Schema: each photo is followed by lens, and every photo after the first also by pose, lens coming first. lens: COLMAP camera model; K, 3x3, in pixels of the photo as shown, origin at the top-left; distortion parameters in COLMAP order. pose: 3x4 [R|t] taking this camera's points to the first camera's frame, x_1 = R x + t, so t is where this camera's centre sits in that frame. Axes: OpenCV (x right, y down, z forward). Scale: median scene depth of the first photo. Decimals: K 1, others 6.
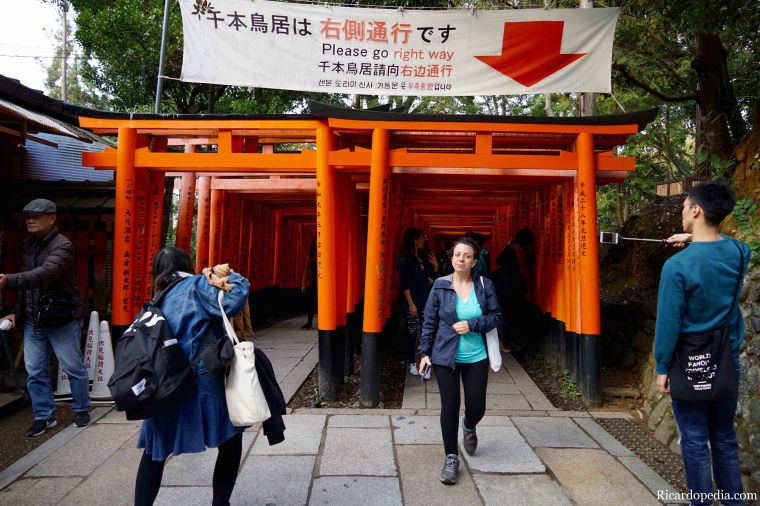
lens RADIAL K [[599.1, 0, 380.0], [0, 599.1, 253.0], [0, 0, 1]] dist [-0.008999, -0.000159]
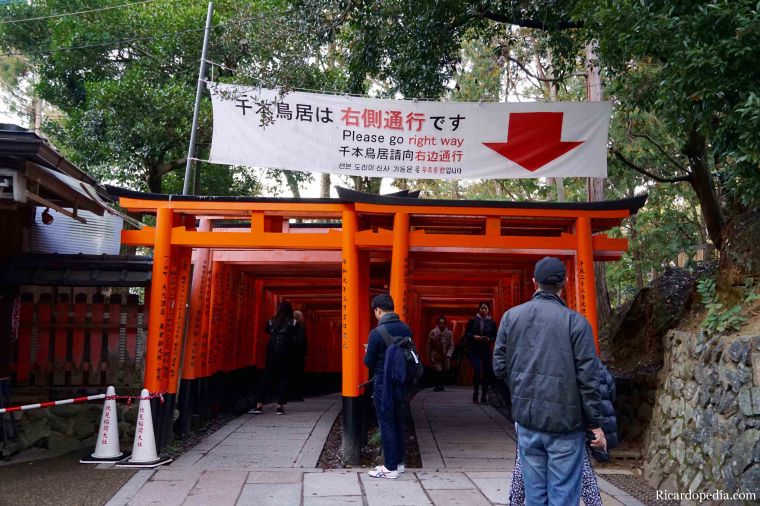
lens RADIAL K [[834.2, 0, 380.0], [0, 834.2, 253.0], [0, 0, 1]] dist [0.057787, 0.010072]
pose [[0.998100, 0.004487, 0.061455, -0.120998], [0.001456, 0.995350, -0.096315, 0.015628], [-0.061601, 0.096221, 0.993452, -0.479626]]
